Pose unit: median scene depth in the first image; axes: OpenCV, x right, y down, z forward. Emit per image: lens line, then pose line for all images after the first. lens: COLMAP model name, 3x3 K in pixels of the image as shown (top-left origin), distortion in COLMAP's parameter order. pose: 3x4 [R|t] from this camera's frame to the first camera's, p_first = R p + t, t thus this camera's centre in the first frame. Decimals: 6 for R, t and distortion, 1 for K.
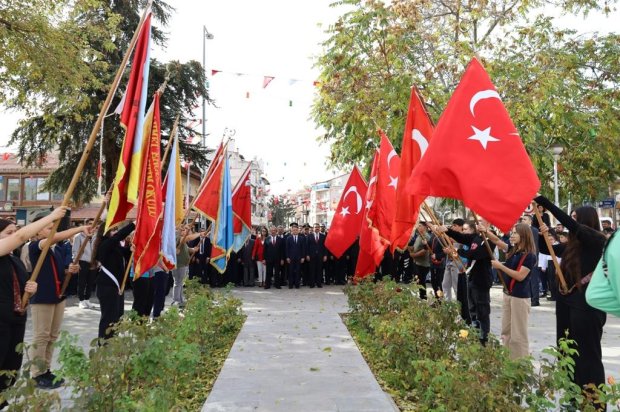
lens RADIAL K [[424.6, 0, 309.1], [0, 424.6, 212.6], [0, 0, 1]] dist [-0.011443, -0.001808]
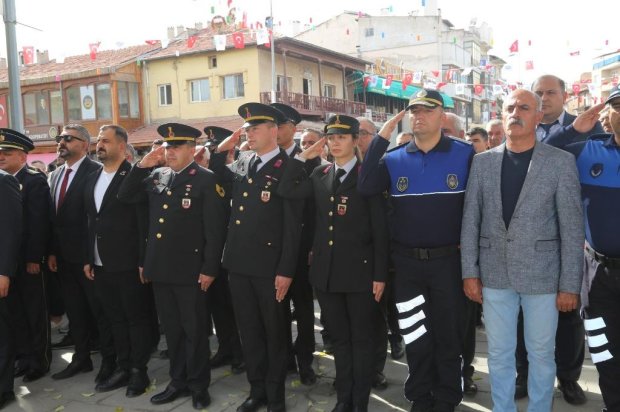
lens RADIAL K [[611.7, 0, 310.0], [0, 611.7, 206.0], [0, 0, 1]] dist [0.025866, 0.012377]
pose [[0.894918, -0.005032, -0.446203, 0.308962], [0.065082, 0.990716, 0.119358, 0.041447], [0.441460, -0.135855, 0.886937, 0.770807]]
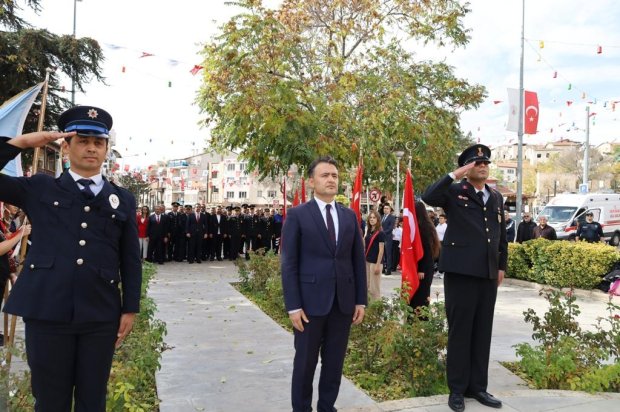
lens RADIAL K [[424.6, 0, 309.1], [0, 424.6, 212.6], [0, 0, 1]] dist [-0.011443, -0.001808]
pose [[0.943095, 0.029258, 0.331234, -0.072049], [-0.044381, 0.998285, 0.038182, -0.005077], [-0.329549, -0.050710, 0.942776, -0.099893]]
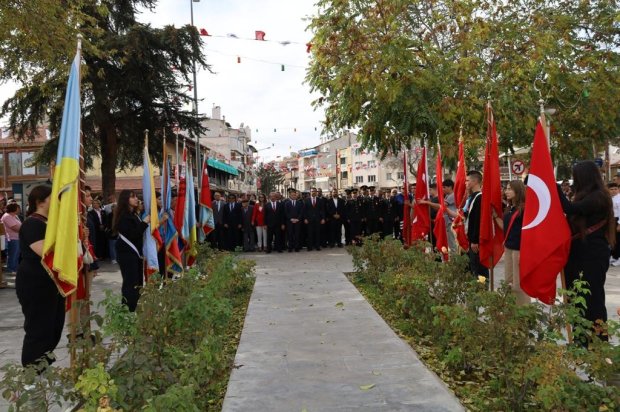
lens RADIAL K [[422.9, 0, 307.2], [0, 422.9, 219.8], [0, 0, 1]] dist [-0.025751, 0.000220]
pose [[0.999363, -0.026969, 0.023393, -0.025355], [0.024639, 0.995196, 0.094755, 0.004238], [-0.025836, -0.094118, 0.995226, -0.012721]]
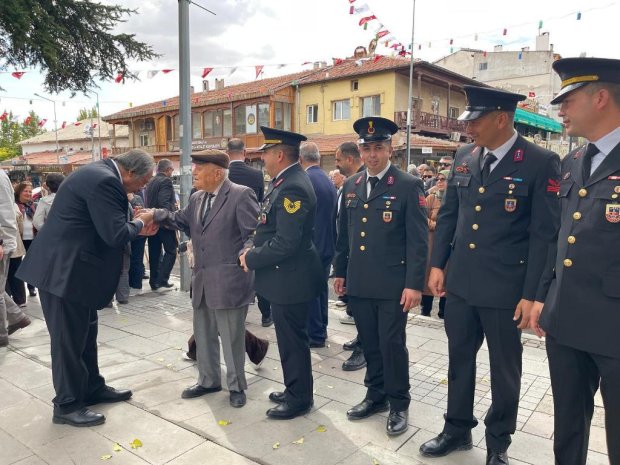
lens RADIAL K [[468.9, 0, 299.8], [0, 468.9, 233.8], [0, 0, 1]] dist [-0.000948, -0.000762]
pose [[0.767711, 0.080256, -0.635750, 0.112690], [0.031411, 0.986220, 0.162430, 0.057706], [0.640026, -0.144668, 0.754611, 0.946029]]
